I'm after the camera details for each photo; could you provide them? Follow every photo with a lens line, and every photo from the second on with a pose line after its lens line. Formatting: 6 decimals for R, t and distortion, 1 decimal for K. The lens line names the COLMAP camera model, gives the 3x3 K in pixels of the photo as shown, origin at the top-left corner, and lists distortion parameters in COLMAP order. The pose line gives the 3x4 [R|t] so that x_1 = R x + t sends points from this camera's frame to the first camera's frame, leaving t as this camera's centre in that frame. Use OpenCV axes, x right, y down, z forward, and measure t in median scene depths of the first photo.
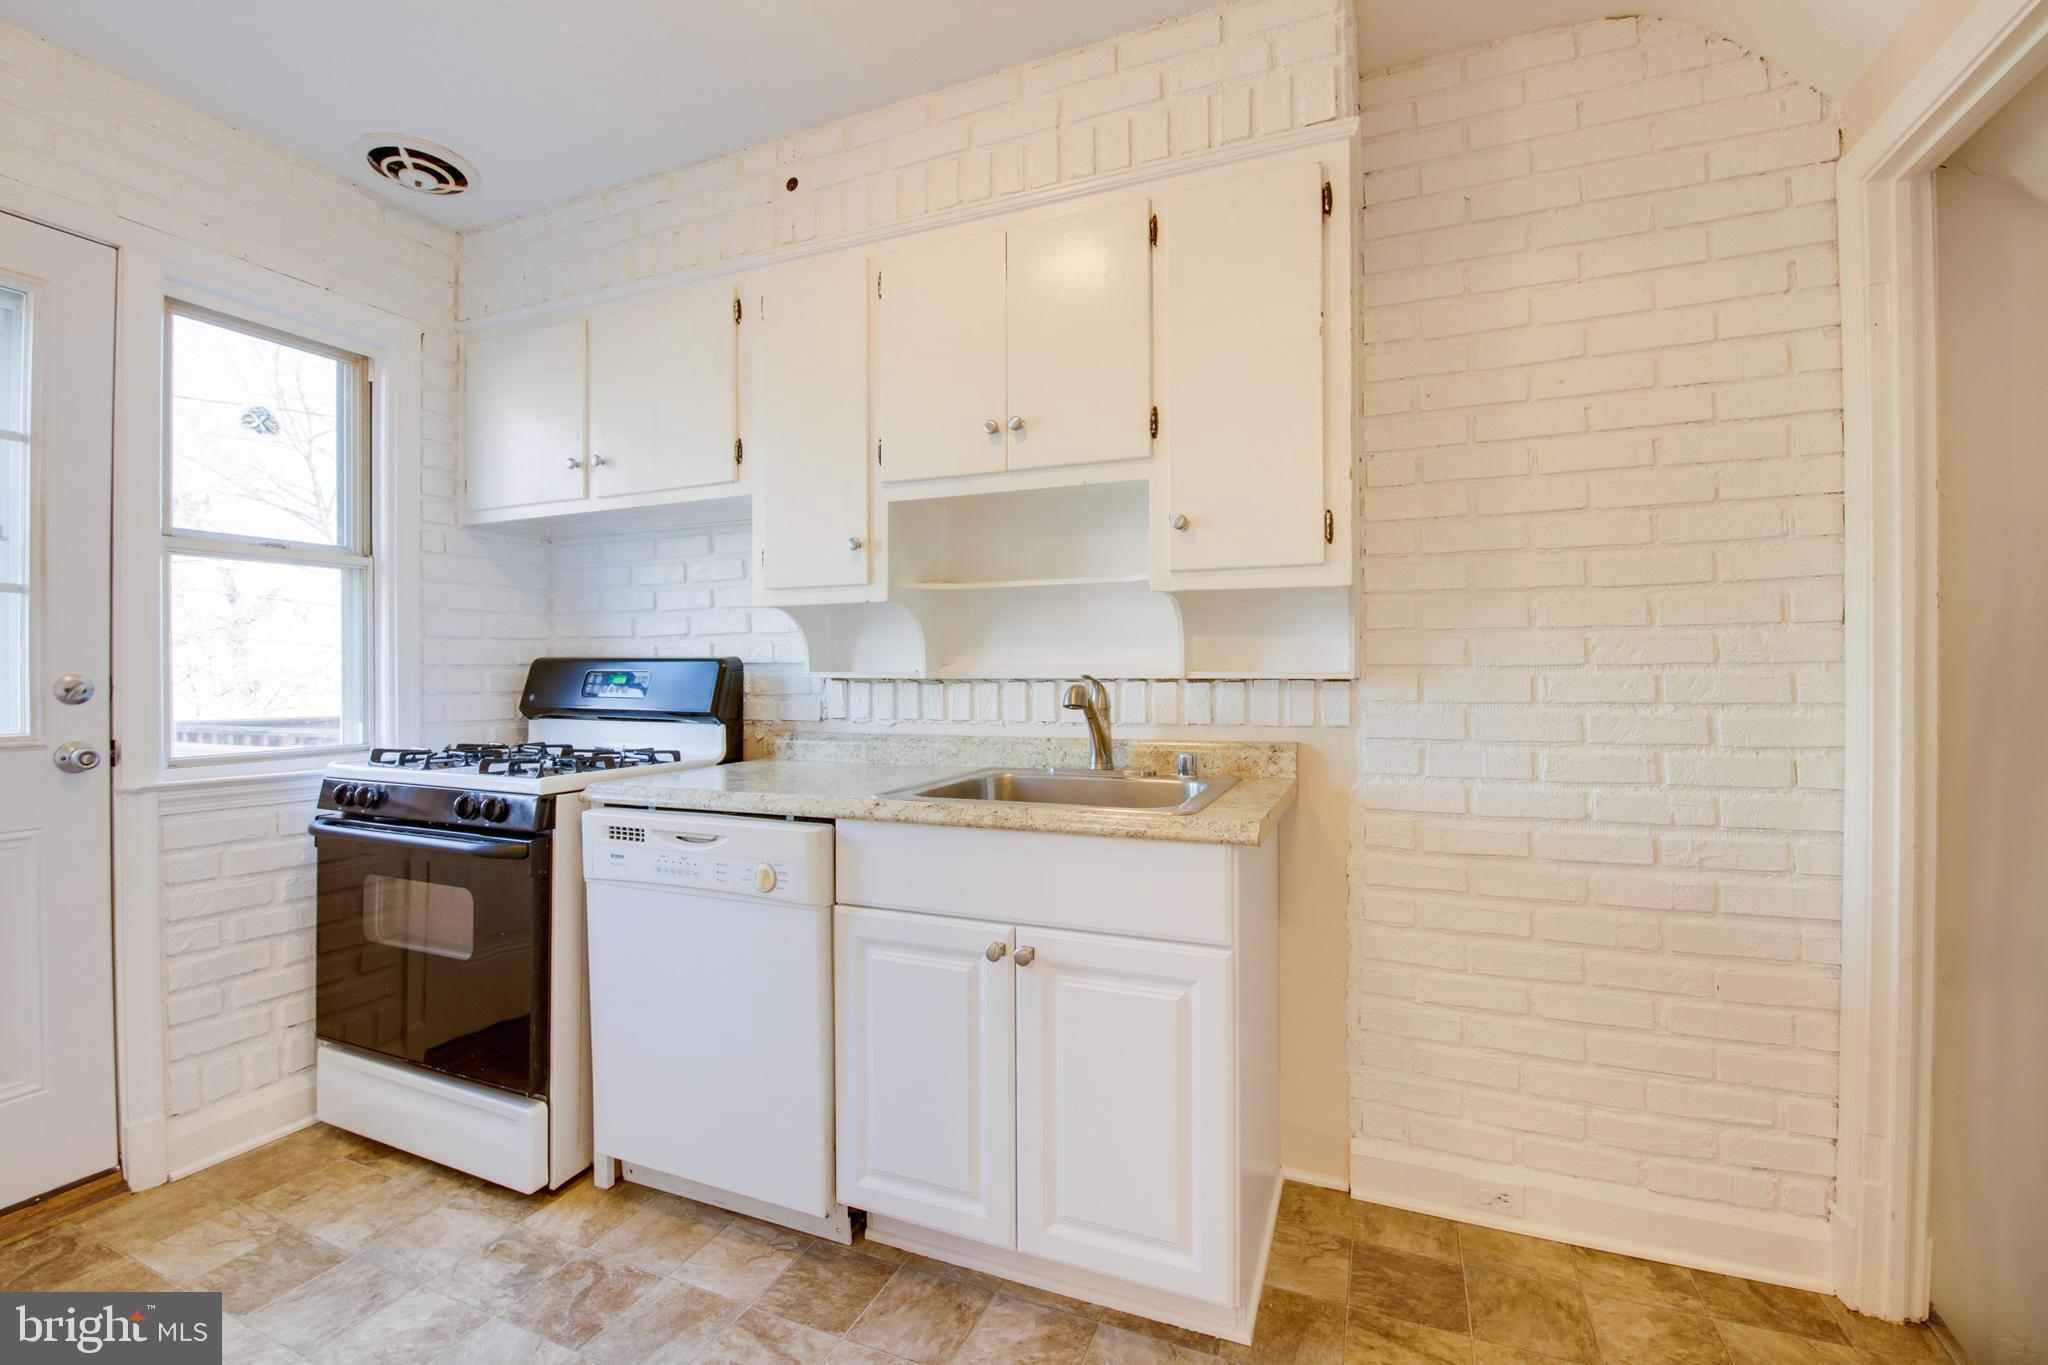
lens RADIAL K [[888.6, 0, 1019.7], [0, 888.6, 673.2], [0, 0, 1]] dist [0.000775, -0.010385]
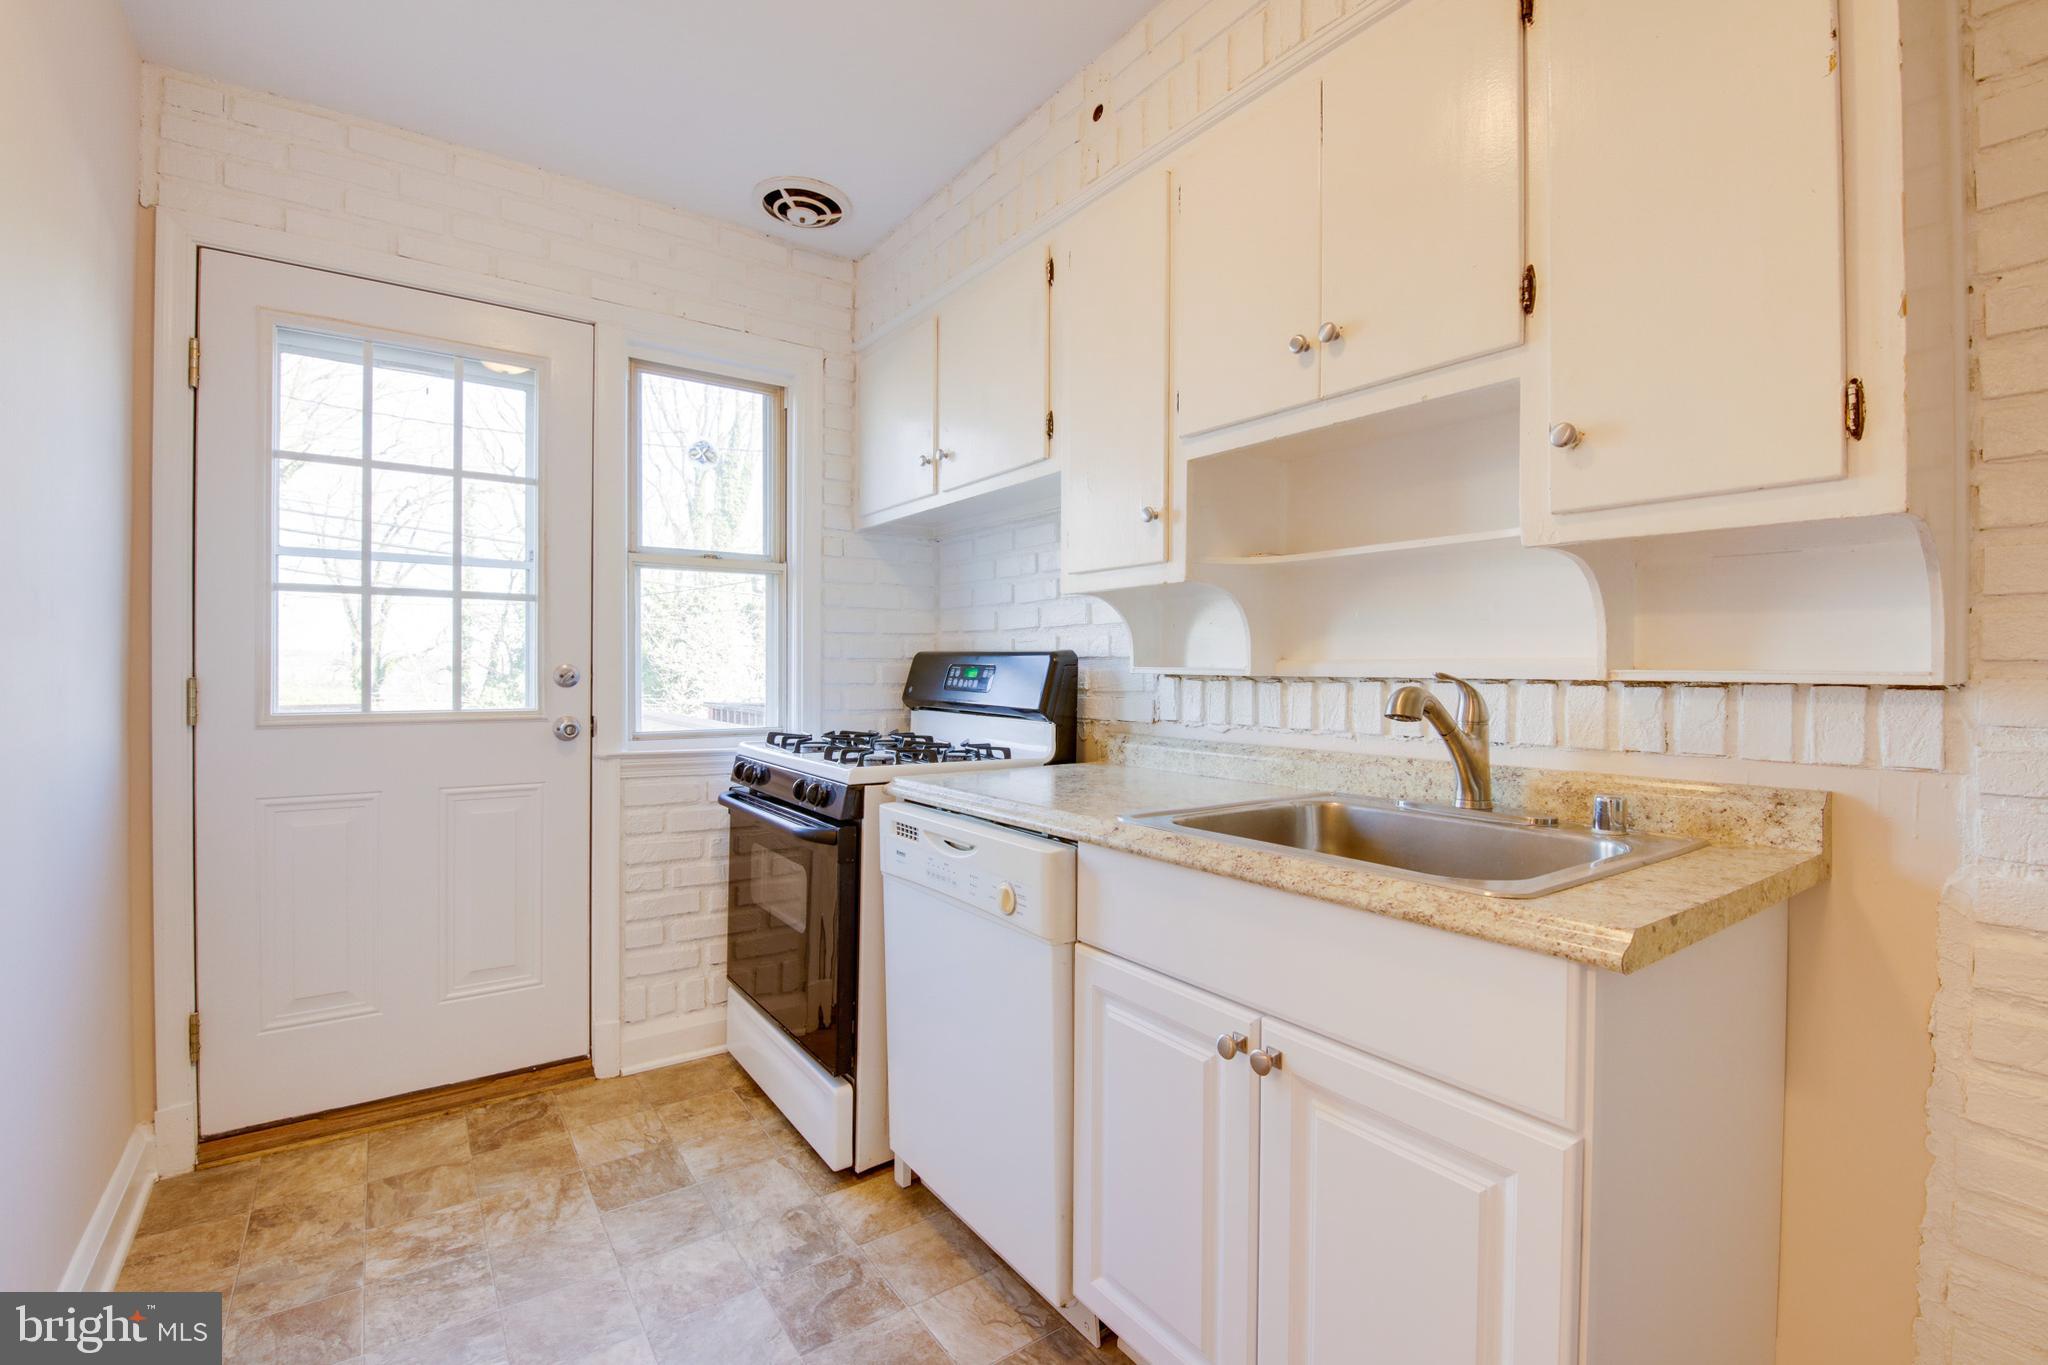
lens RADIAL K [[907.4, 0, 1017.4], [0, 907.4, 674.1], [0, 0, 1]] dist [0.000472, -0.010865]
pose [[0.848522, 0.011783, -0.529028, 0.165140], [-0.009942, 0.999931, 0.006325, 0.001481], [0.529066, -0.000108, 0.848581, 0.202593]]
